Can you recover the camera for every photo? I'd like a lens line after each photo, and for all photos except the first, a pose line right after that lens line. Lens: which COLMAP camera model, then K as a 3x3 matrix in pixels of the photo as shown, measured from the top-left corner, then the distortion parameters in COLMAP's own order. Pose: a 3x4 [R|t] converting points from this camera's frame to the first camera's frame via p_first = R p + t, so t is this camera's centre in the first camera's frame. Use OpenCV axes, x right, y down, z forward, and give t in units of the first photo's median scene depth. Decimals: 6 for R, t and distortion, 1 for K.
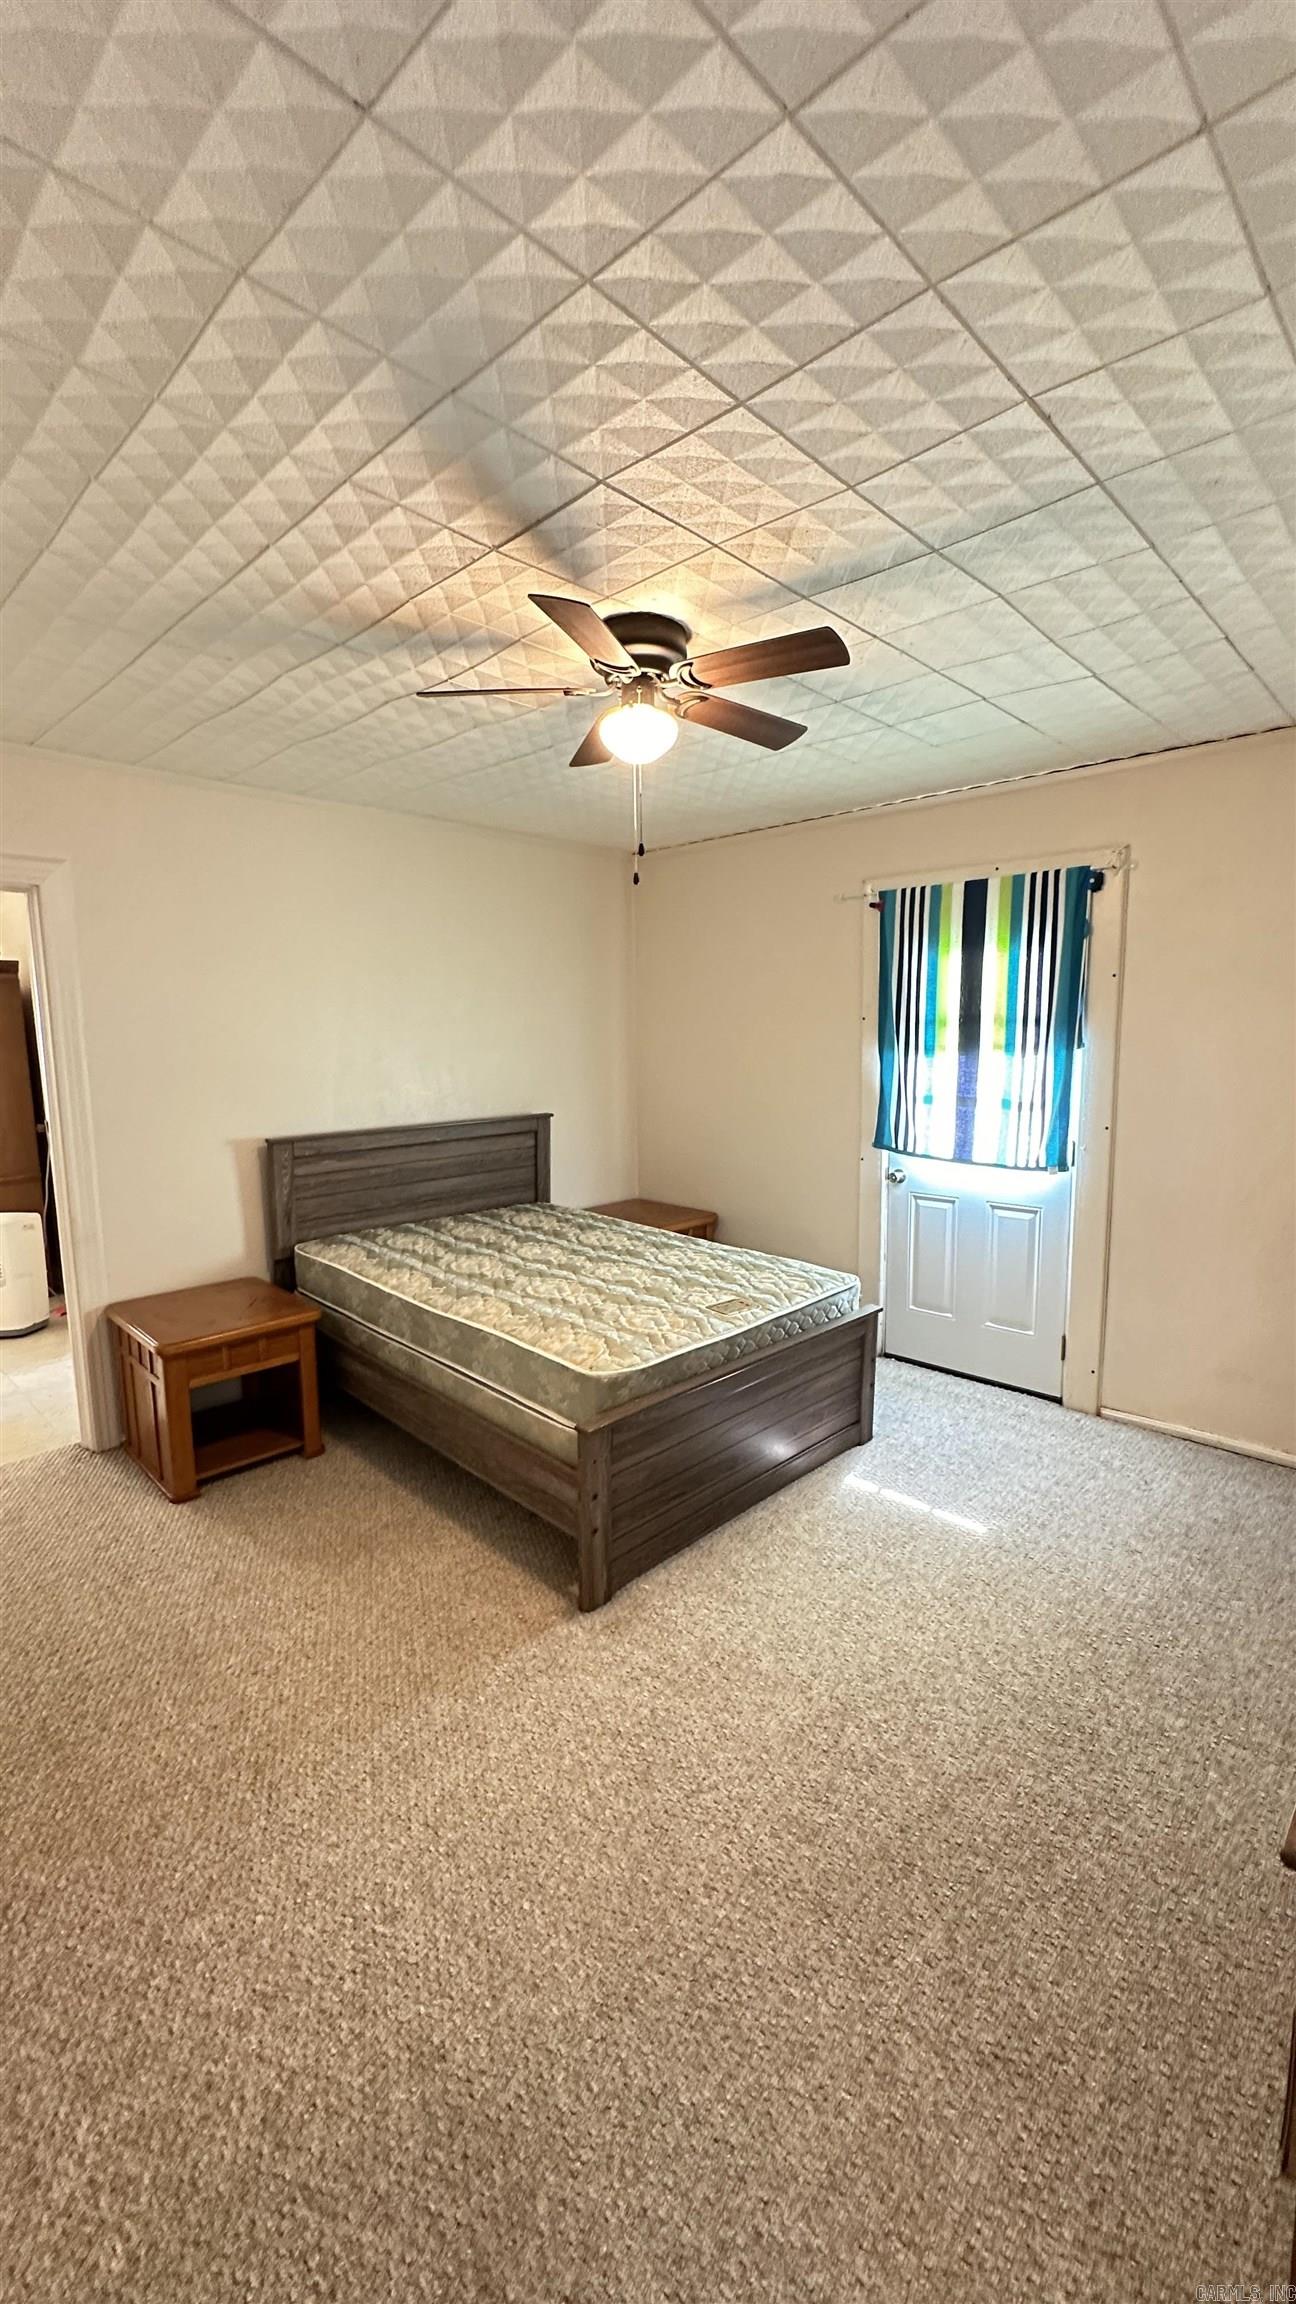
lens RADIAL K [[918.8, 0, 646.7], [0, 918.8, 1156.1], [0, 0, 1]] dist [-0.002796, 0.000525]
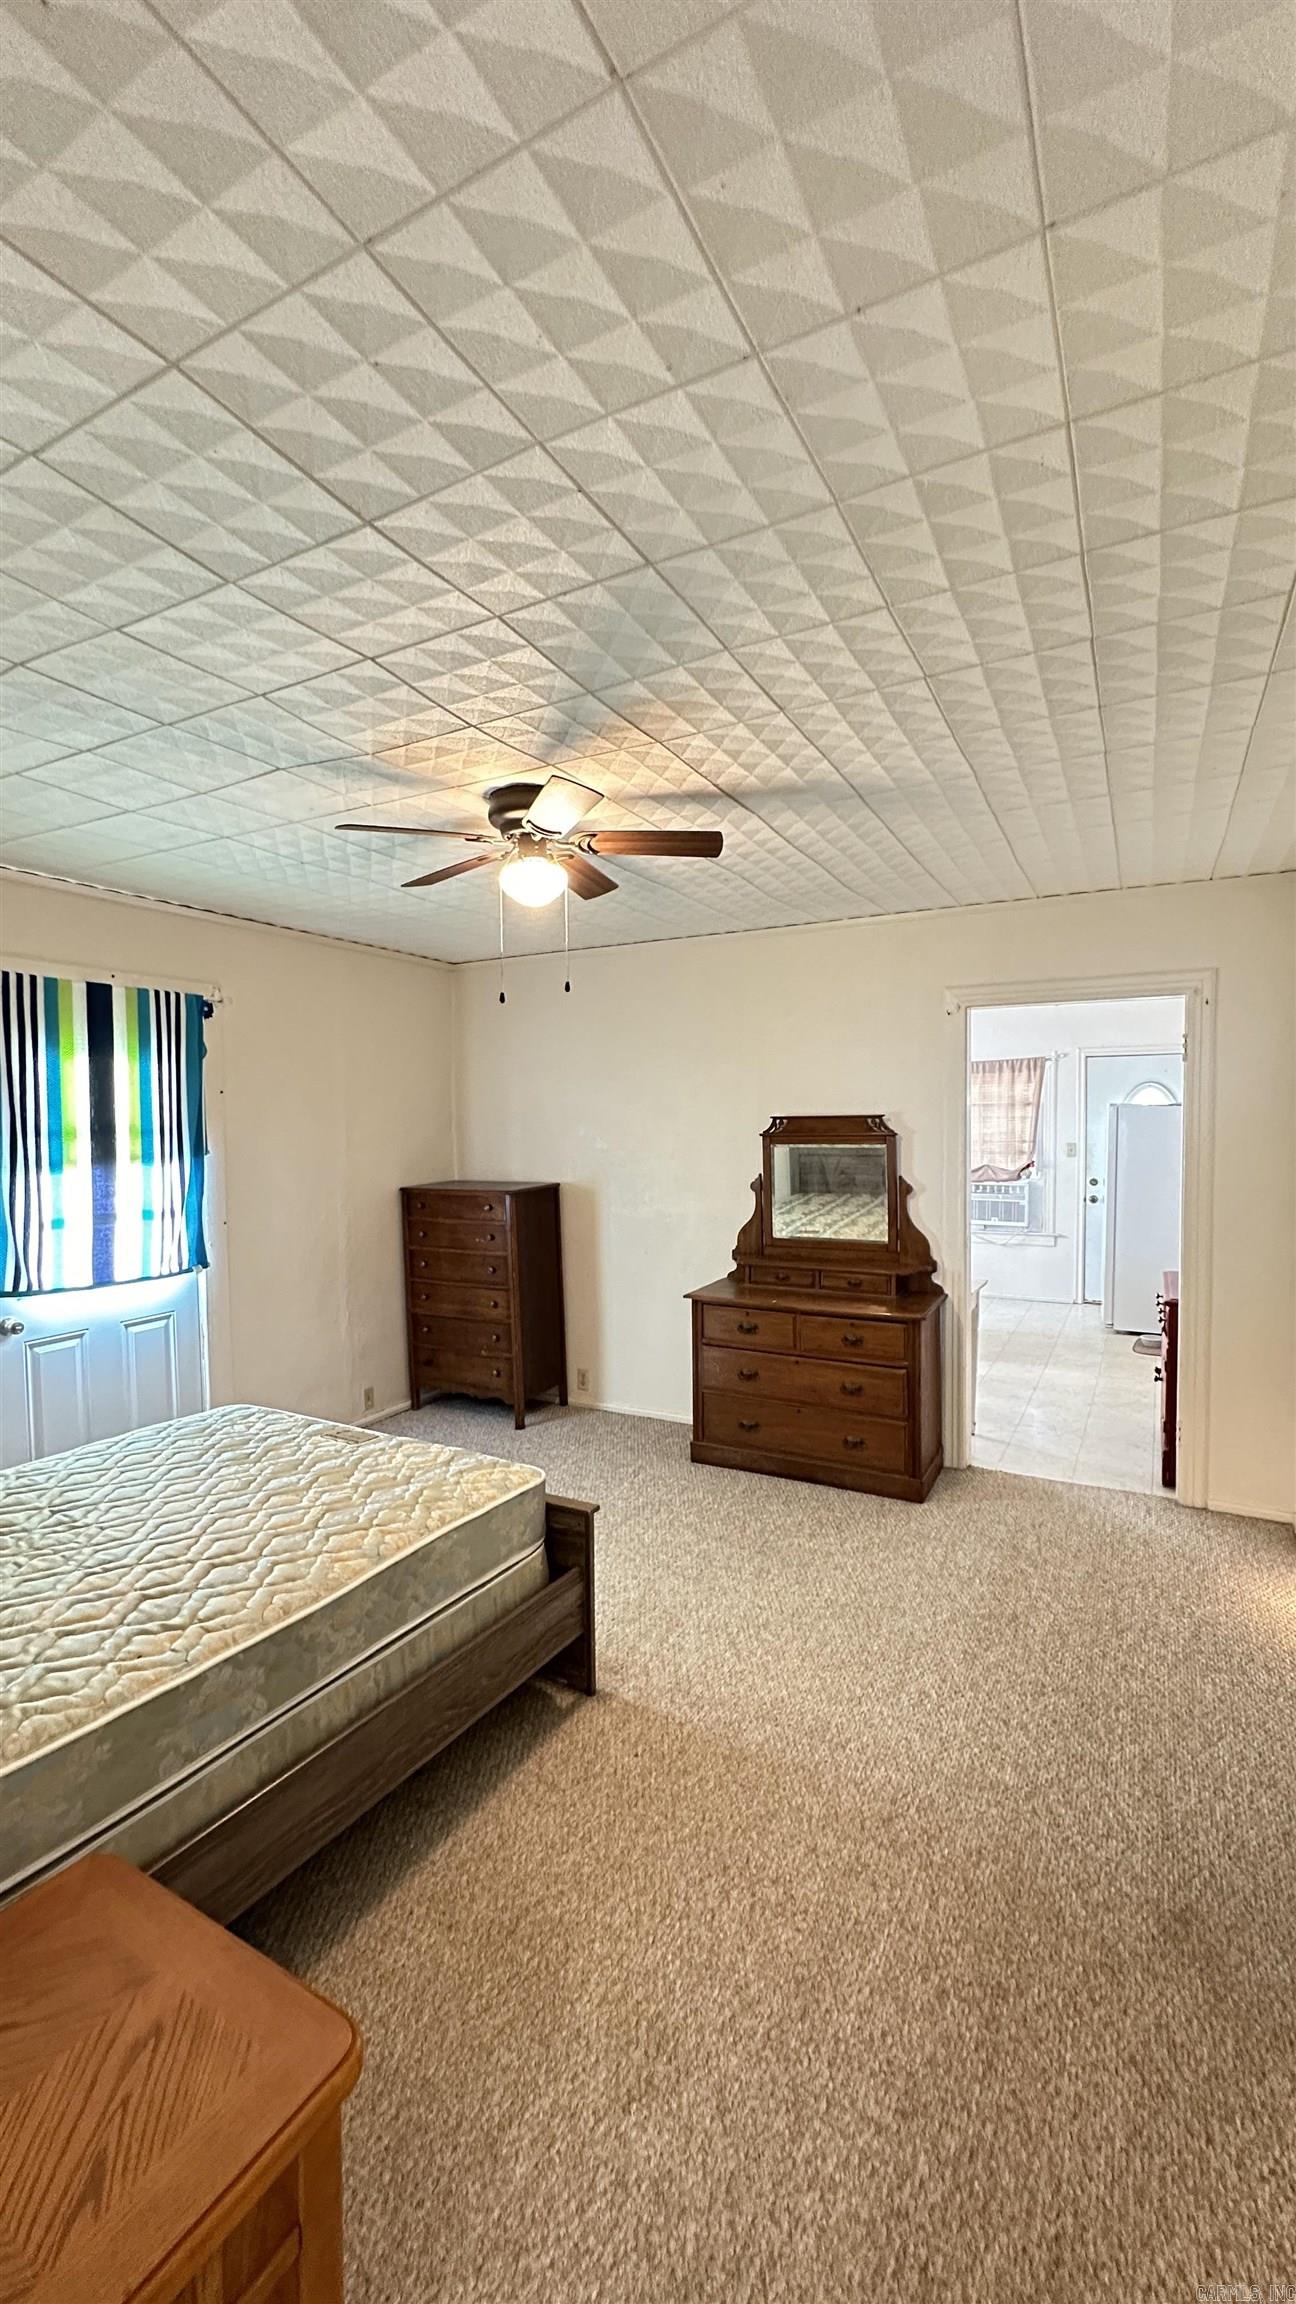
lens RADIAL K [[918.8, 0, 648.6], [0, 918.8, 1156.4], [0, 0, 1]] dist [-0.002796, 0.000525]
pose [[-0.267219, -0.027882, 0.963232, -0.710148], [0.146777, 0.986740, 0.069282, -0.109232], [-0.952392, 0.159893, -0.259584, 0.742384]]
